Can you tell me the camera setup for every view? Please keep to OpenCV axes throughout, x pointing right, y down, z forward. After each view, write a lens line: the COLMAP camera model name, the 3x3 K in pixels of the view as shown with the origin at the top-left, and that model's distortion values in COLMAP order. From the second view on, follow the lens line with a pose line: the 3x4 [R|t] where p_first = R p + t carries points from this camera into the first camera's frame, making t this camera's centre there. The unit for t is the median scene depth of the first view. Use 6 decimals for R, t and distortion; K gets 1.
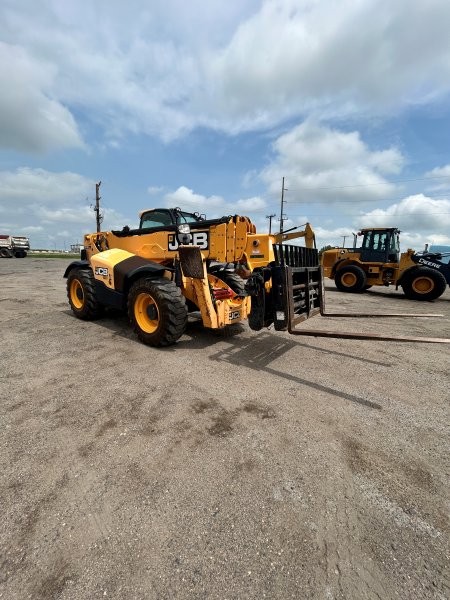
lens RADIAL K [[241.3, 0, 223.4], [0, 241.3, 299.3], [0, 0, 1]] dist [0.002251, -0.000952]
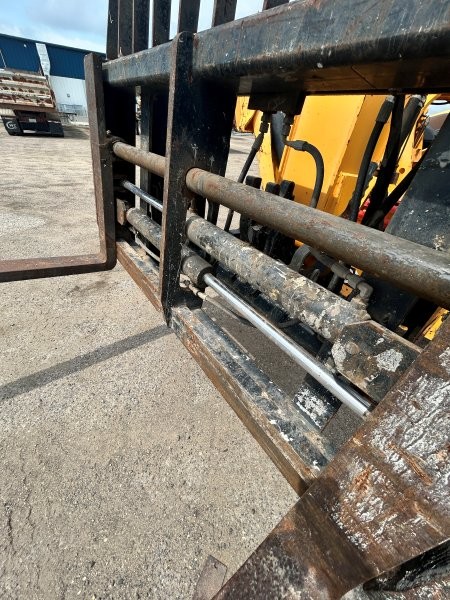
lens RADIAL K [[241.3, 0, 223.4], [0, 241.3, 299.3], [0, 0, 1]] dist [0.002251, -0.000952]
pose [[-0.266390, 0.531108, -0.804339, 0.476047], [-0.244676, 0.769897, 0.589400, -0.094990], [0.932293, 0.353812, -0.075144, 0.975725]]
